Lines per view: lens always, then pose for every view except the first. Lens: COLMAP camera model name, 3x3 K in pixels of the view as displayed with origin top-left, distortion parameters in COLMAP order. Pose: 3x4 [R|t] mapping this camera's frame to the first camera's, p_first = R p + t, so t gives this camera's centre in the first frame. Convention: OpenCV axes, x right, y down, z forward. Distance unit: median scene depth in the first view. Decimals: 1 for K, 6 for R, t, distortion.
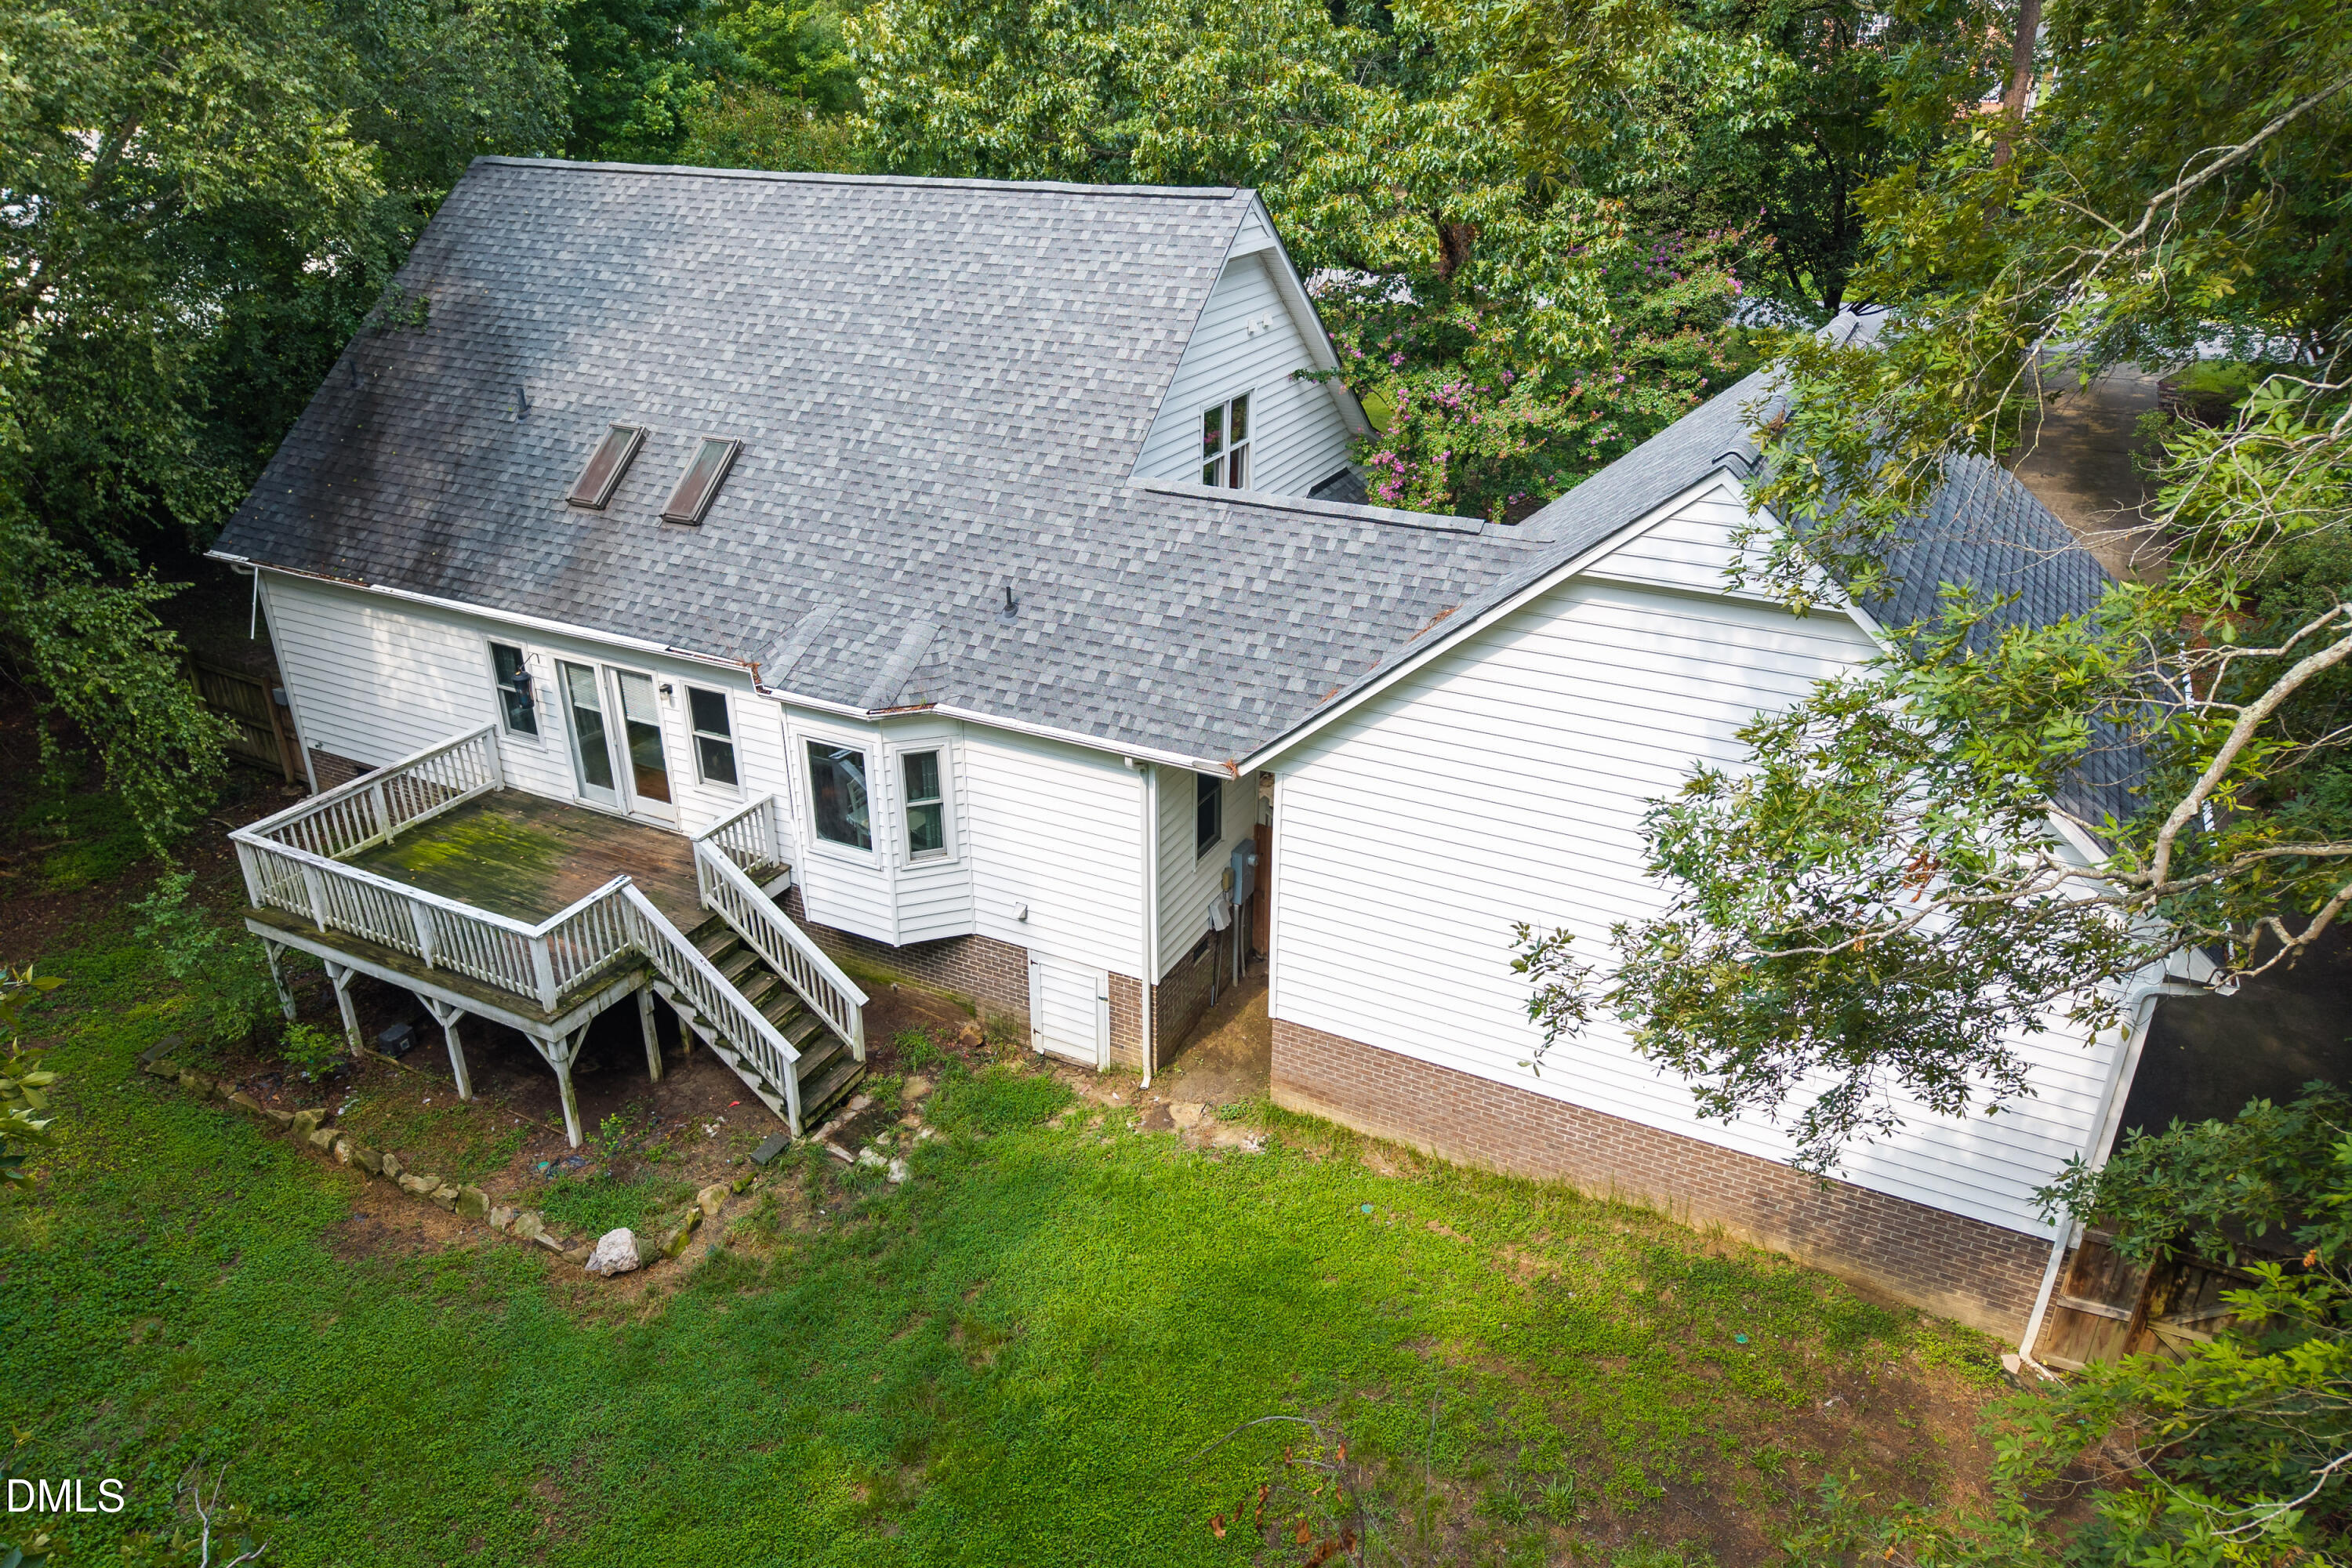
lens RADIAL K [[1595.1, 0, 1164.5], [0, 1595.1, 785.4], [0, 0, 1]] dist [-0.000191, -0.001733]
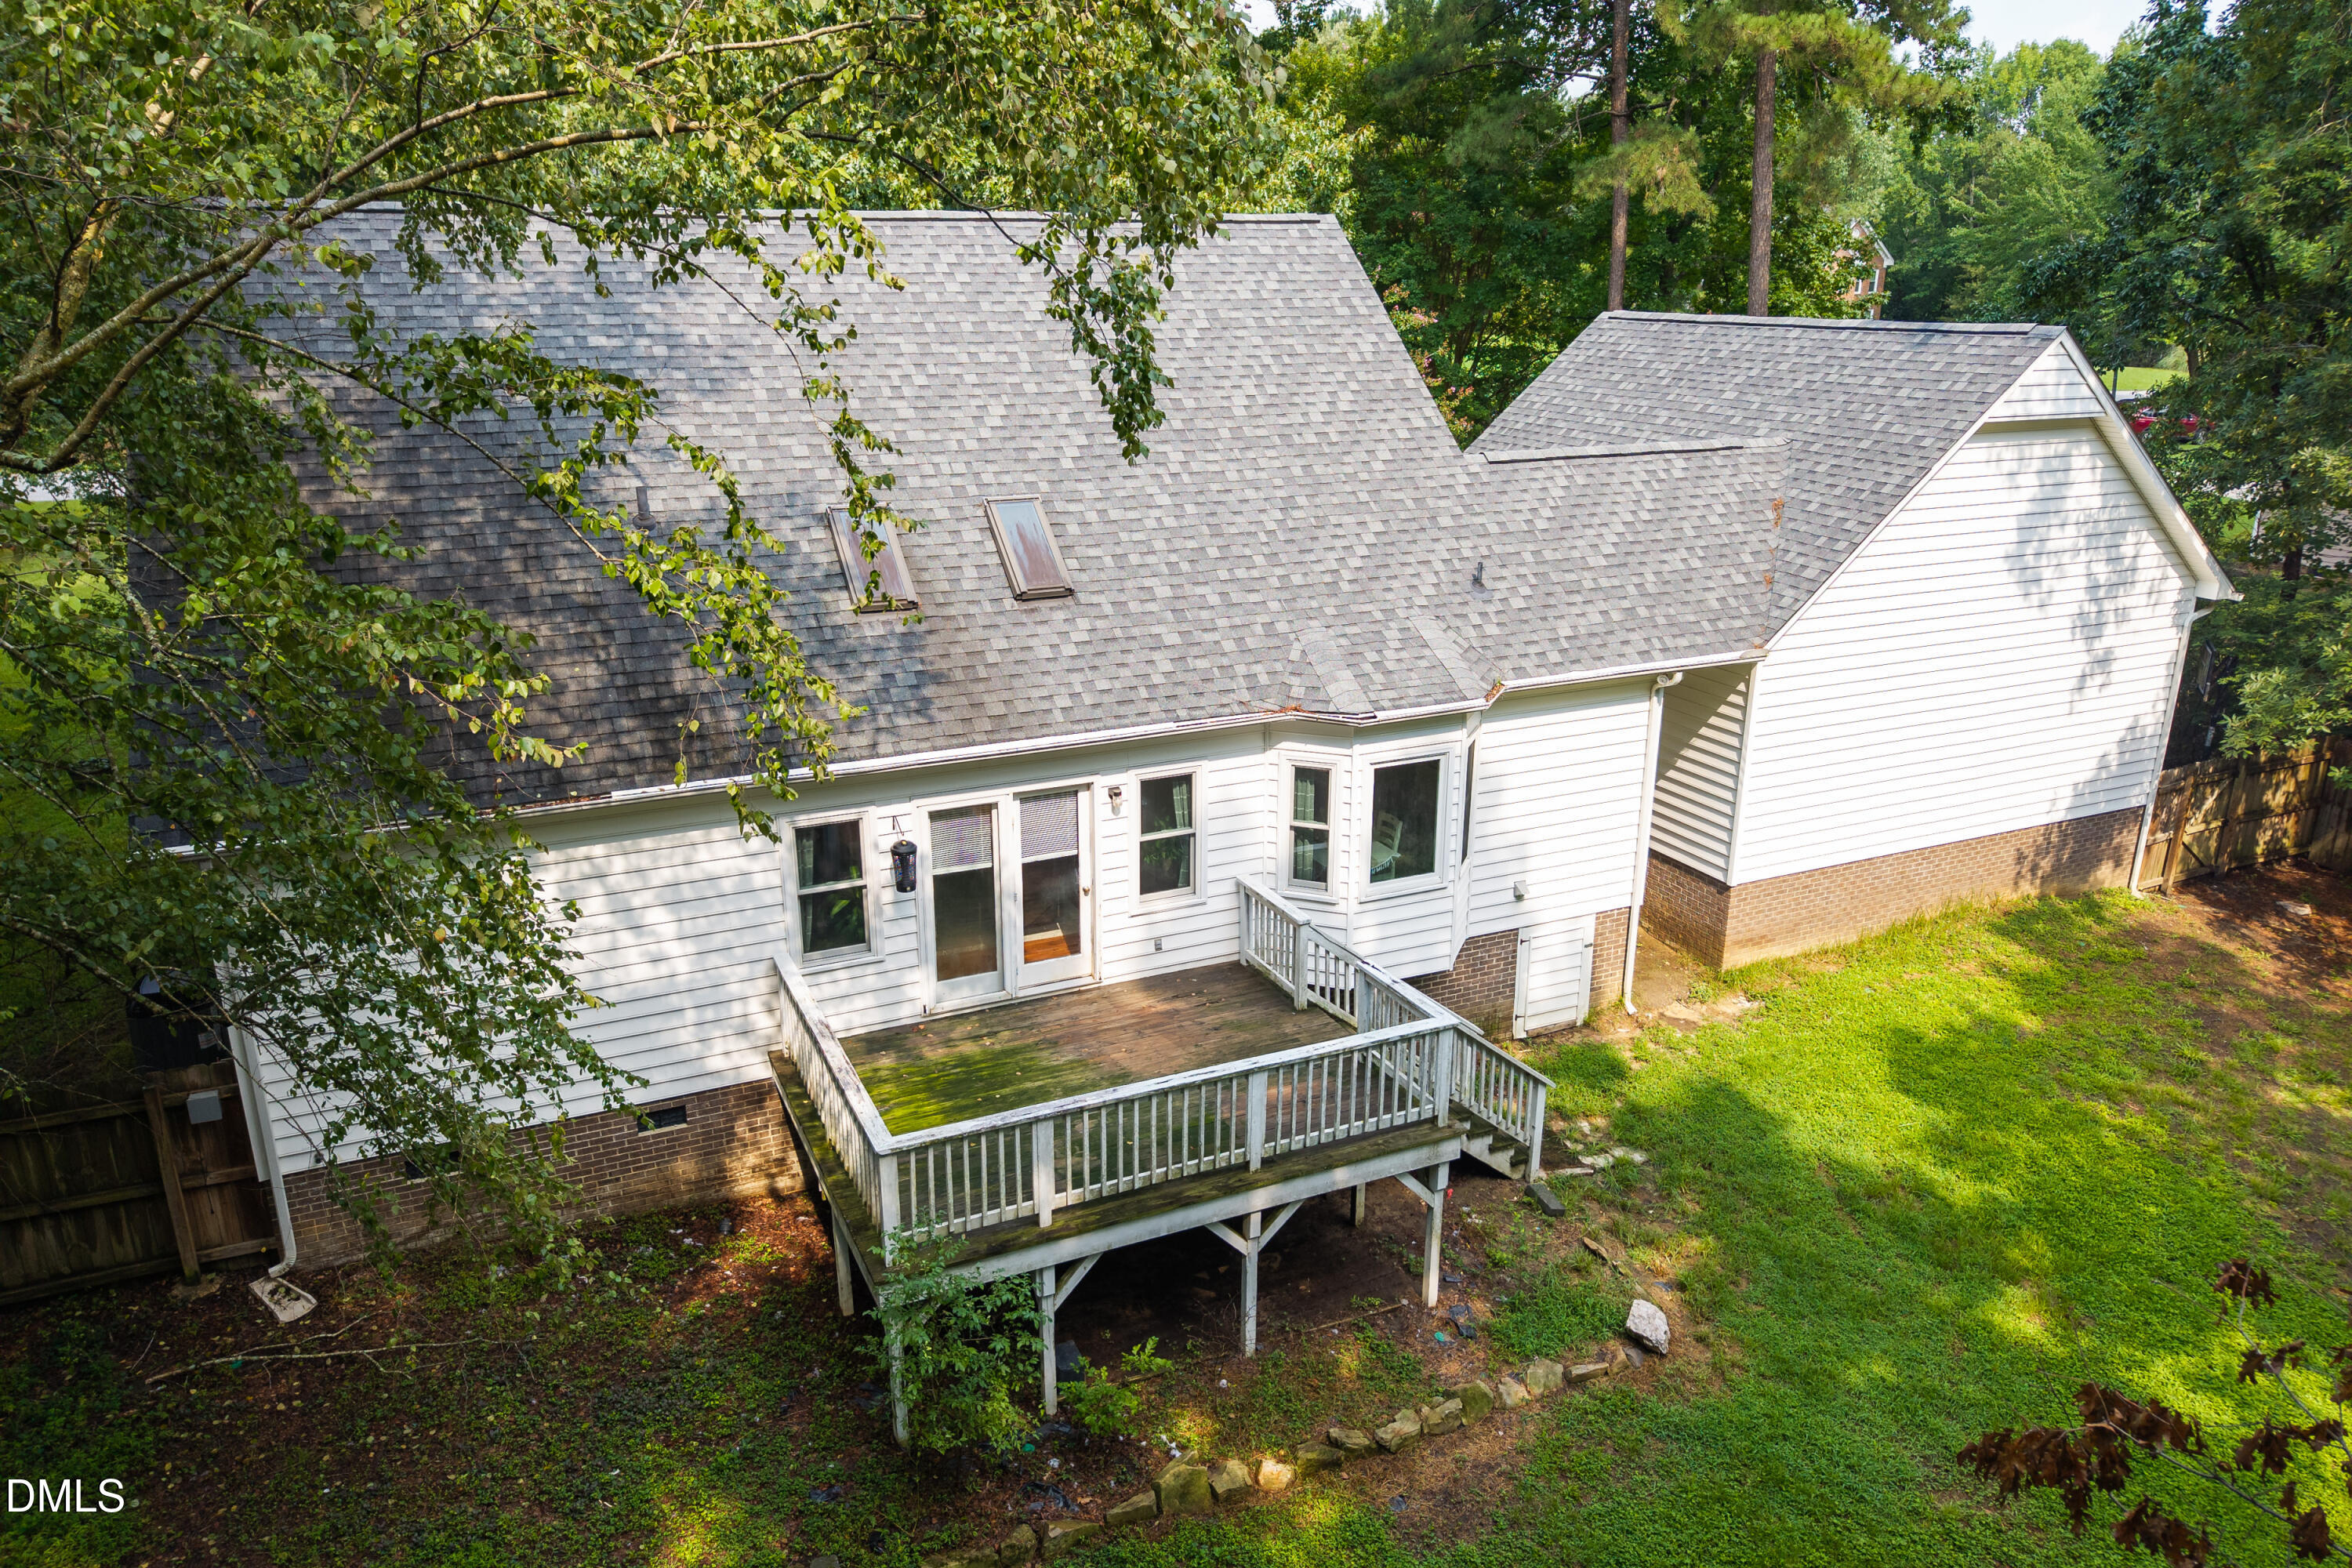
lens RADIAL K [[1595.1, 0, 1164.5], [0, 1595.1, 785.4], [0, 0, 1]] dist [-0.000191, -0.001733]
pose [[0.621141, -0.240670, 0.745829, -0.891990], [0.338194, 0.940821, 0.021937, -0.073189], [-0.706971, 0.238609, 0.665776, 0.452356]]
